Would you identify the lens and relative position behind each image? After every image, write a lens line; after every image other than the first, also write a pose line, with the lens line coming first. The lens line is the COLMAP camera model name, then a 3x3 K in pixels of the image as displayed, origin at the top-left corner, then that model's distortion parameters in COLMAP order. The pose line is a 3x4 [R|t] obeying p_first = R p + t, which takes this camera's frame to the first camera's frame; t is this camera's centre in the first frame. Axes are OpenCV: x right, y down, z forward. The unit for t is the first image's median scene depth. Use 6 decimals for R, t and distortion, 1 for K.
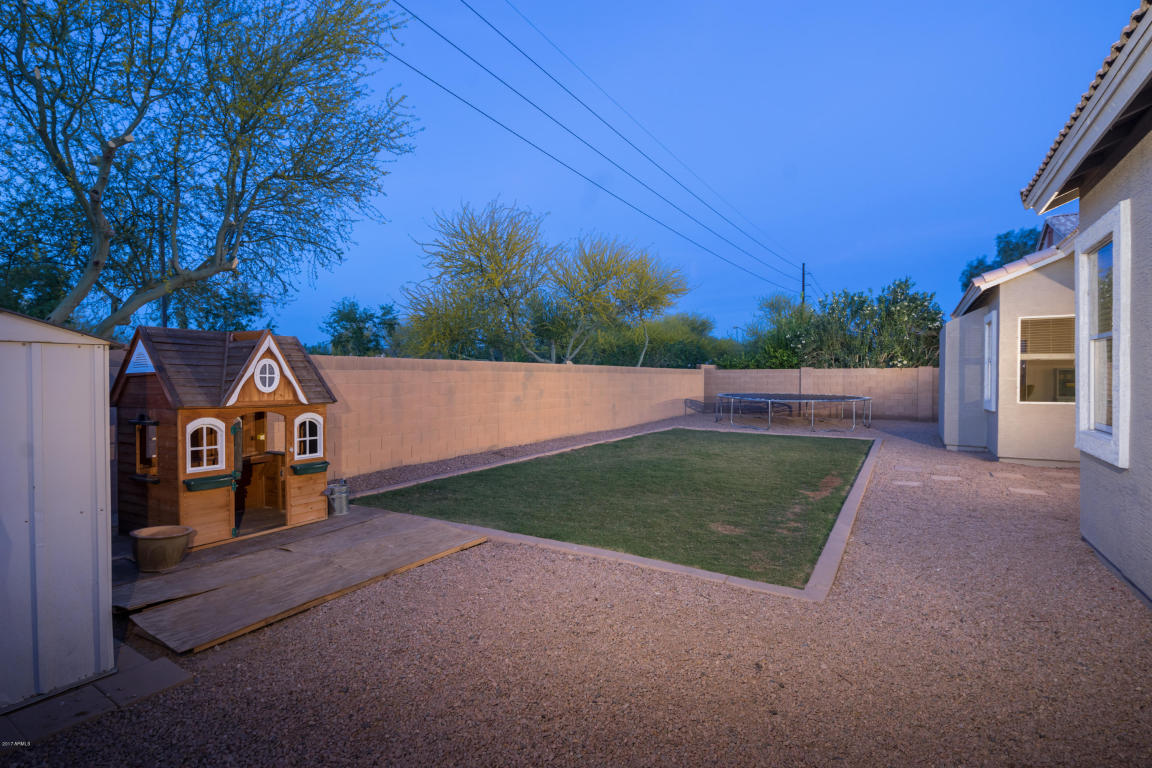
lens RADIAL K [[563.0, 0, 572.2], [0, 563.0, 385.9], [0, 0, 1]] dist [0.006147, -0.004953]
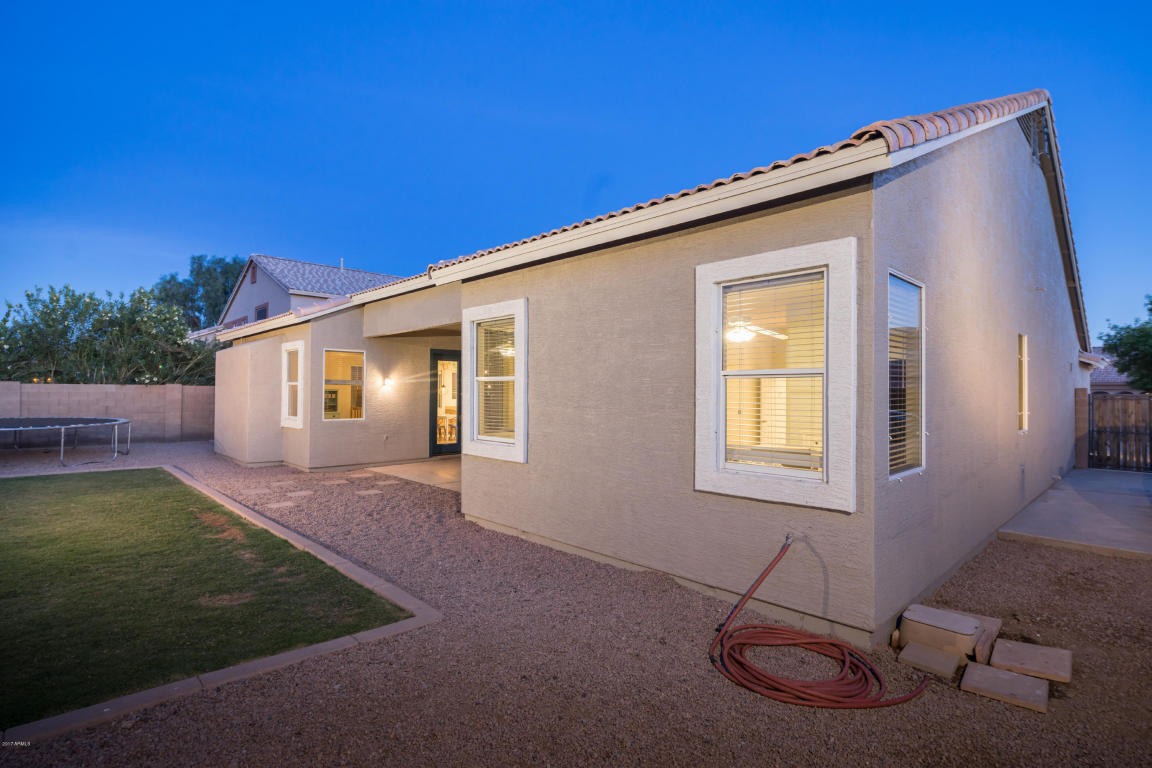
lens RADIAL K [[563.0, 0, 573.7], [0, 563.0, 385.9], [0, 0, 1]] dist [0.006147, -0.004953]
pose [[0.254667, 0.014147, 0.966925, -0.124251], [0.006696, 0.999843, -0.016393, -0.010817], [-0.967006, 0.010649, 0.254532, 0.103824]]
